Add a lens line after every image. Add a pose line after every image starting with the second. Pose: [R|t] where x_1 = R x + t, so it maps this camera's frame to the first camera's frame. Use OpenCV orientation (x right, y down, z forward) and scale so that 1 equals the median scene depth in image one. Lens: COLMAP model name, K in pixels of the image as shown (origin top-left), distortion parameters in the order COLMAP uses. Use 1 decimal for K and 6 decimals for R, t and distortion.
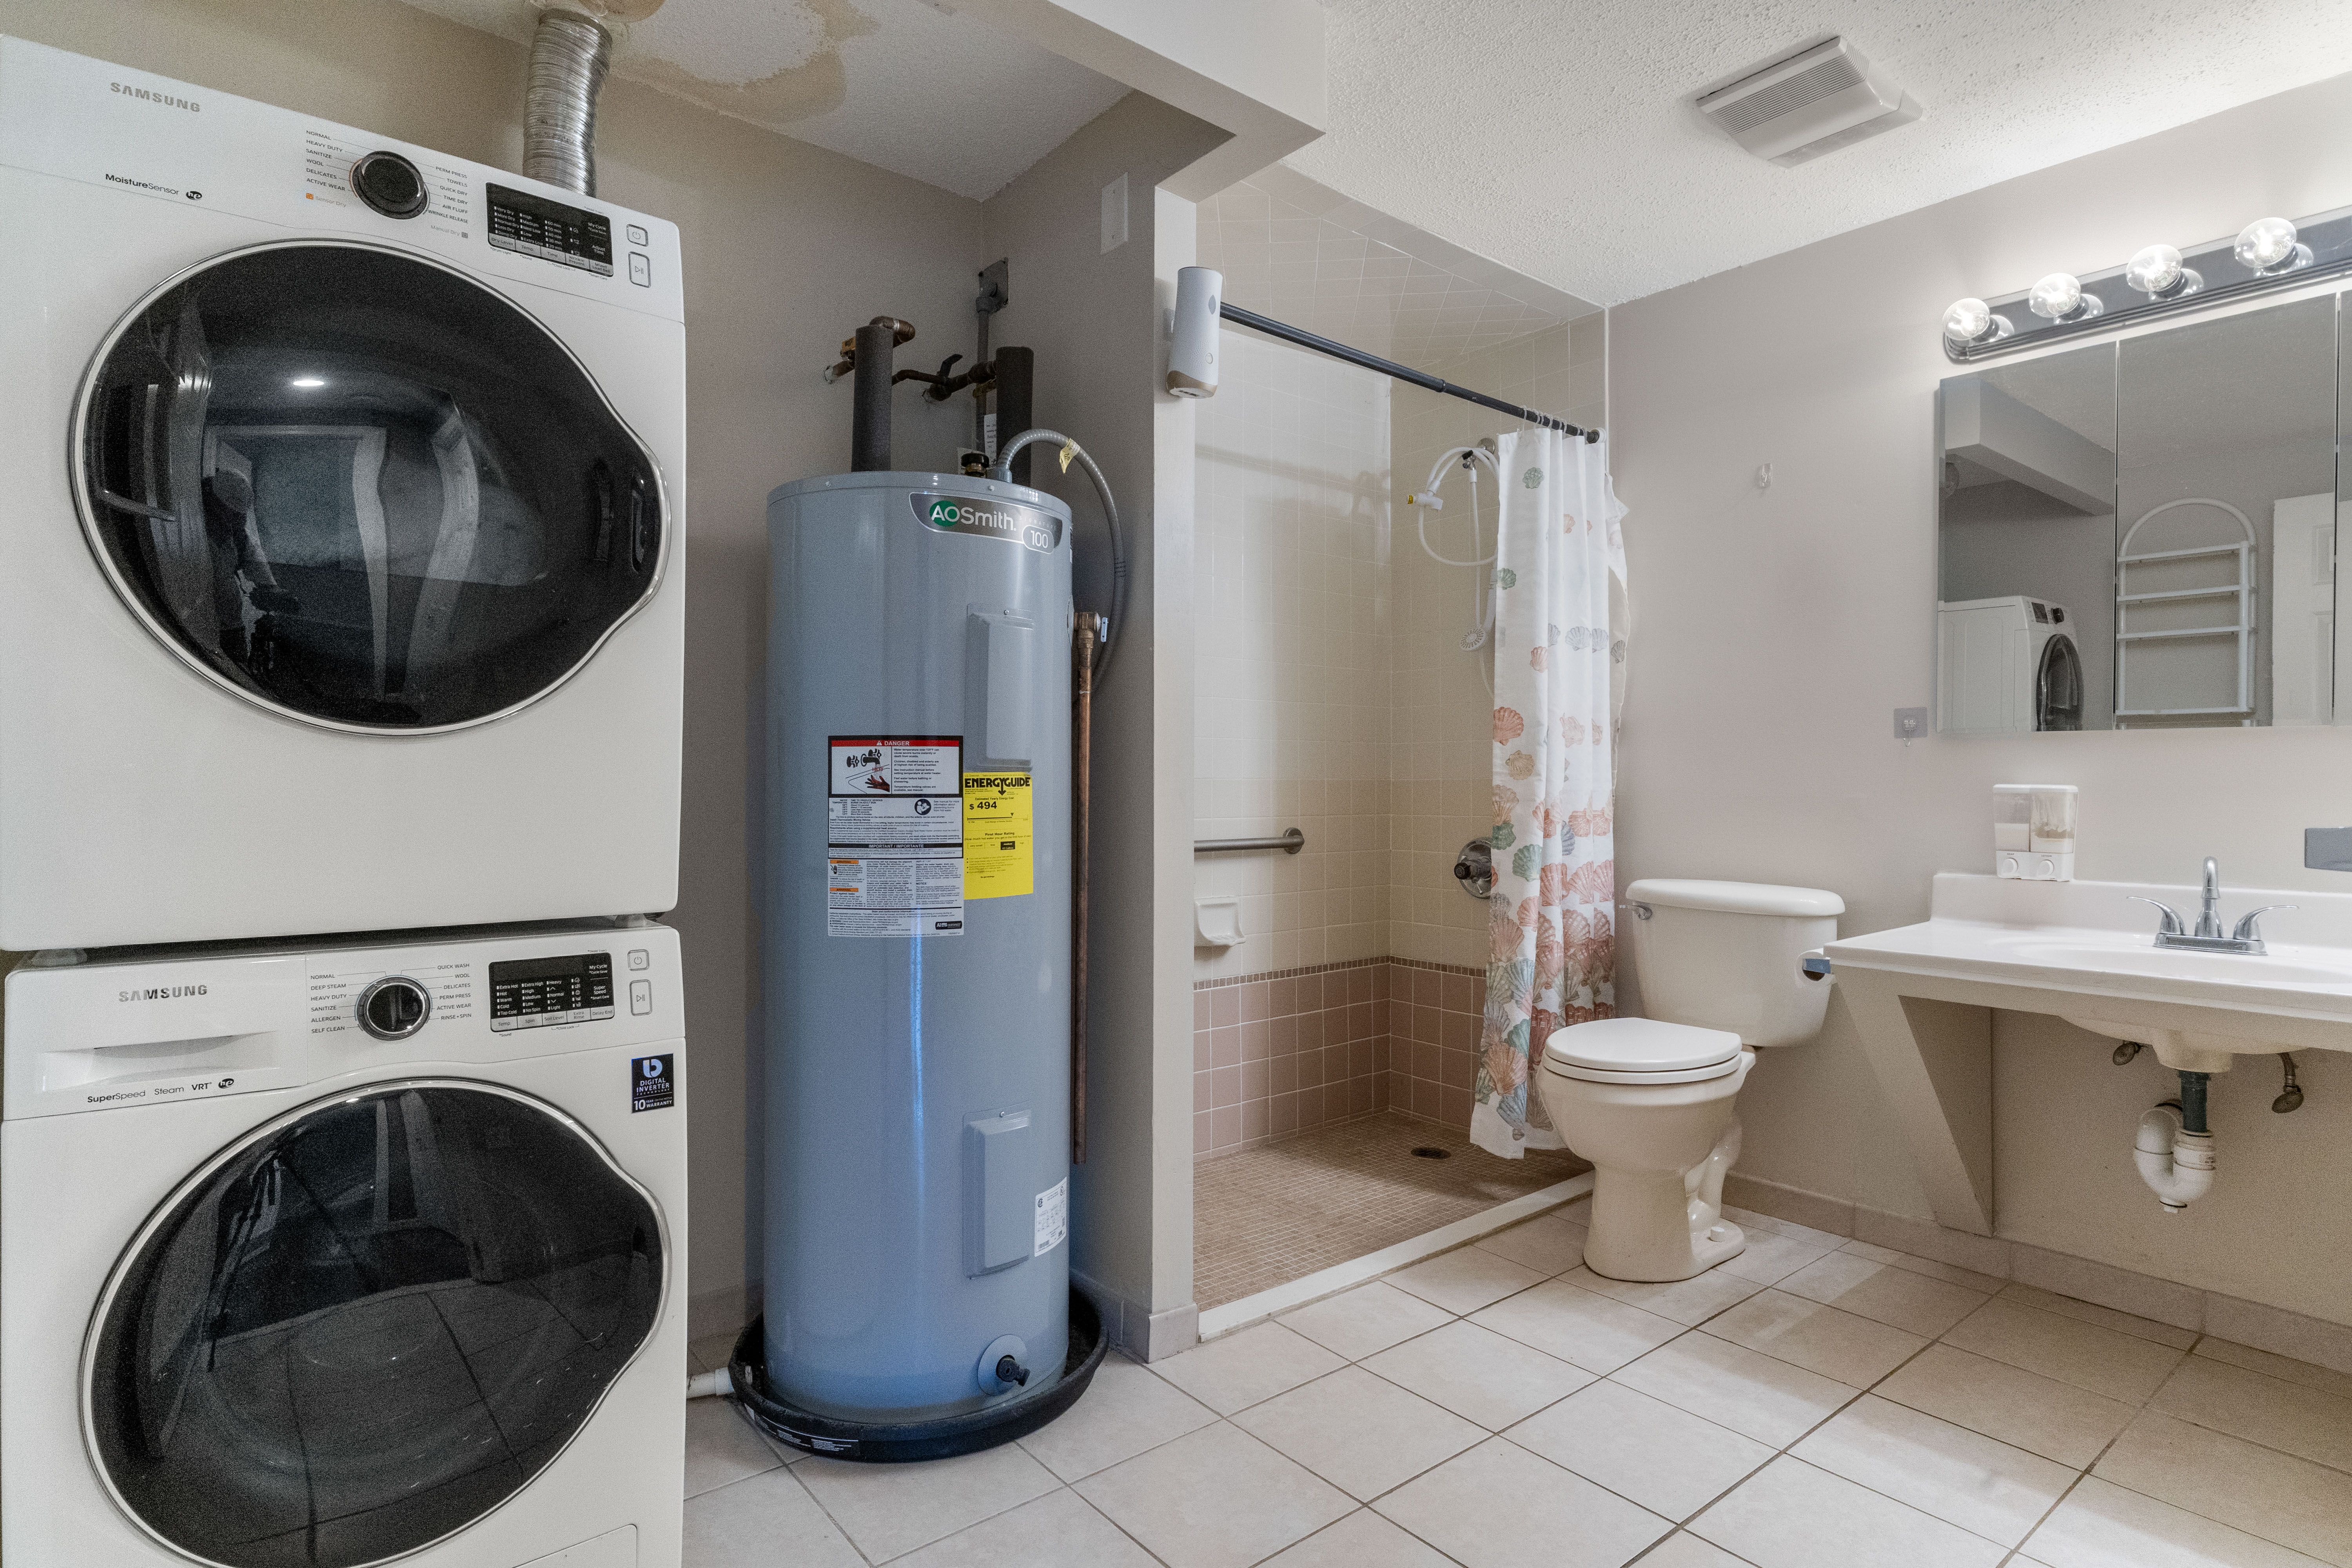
lens RADIAL K [[1206.9, 0, 1178.7], [0, 1206.9, 797.4], [0, 0, 1]] dist [-0.002872, 0.003774]
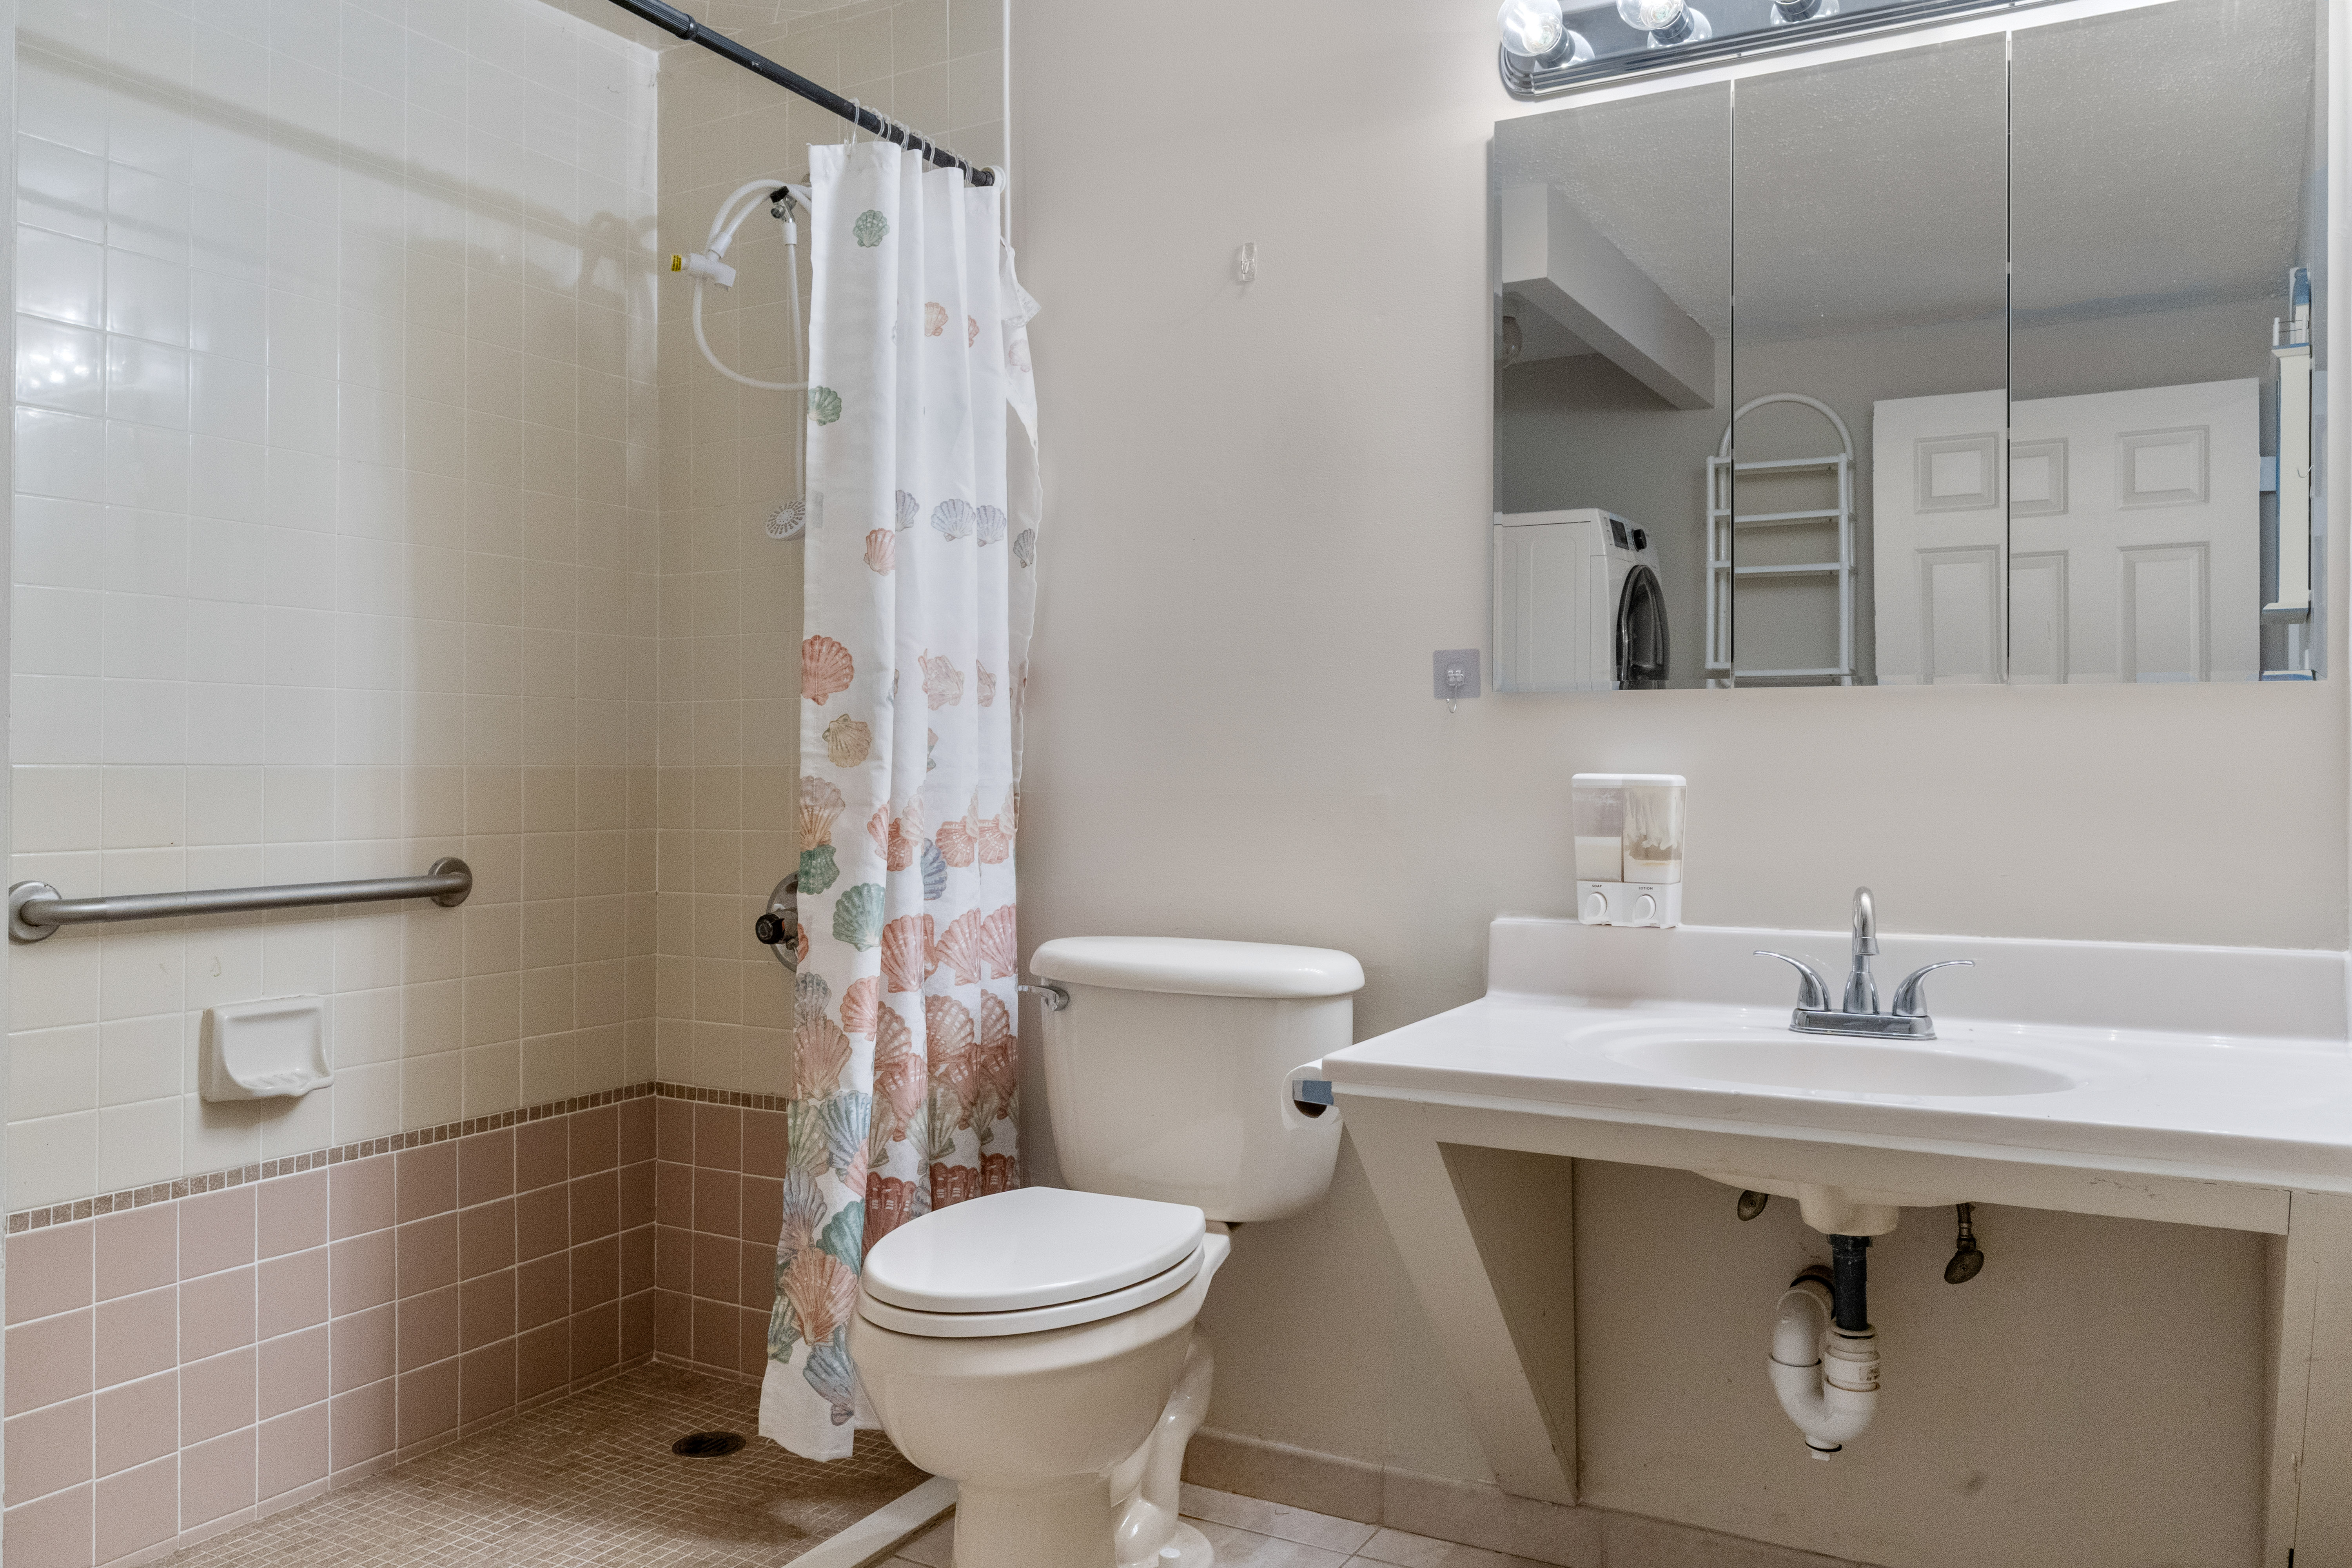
lens RADIAL K [[1768.1, 0, 1175.4], [0, 1768.1, 776.4], [0, 0, 1]] dist [0.002725, -0.002076]
pose [[0.928777, -0.002295, 0.370633, 0.123897], [0.005722, 0.999950, -0.008147, -0.002884], [-0.370596, 0.009687, 0.928744, 0.192650]]
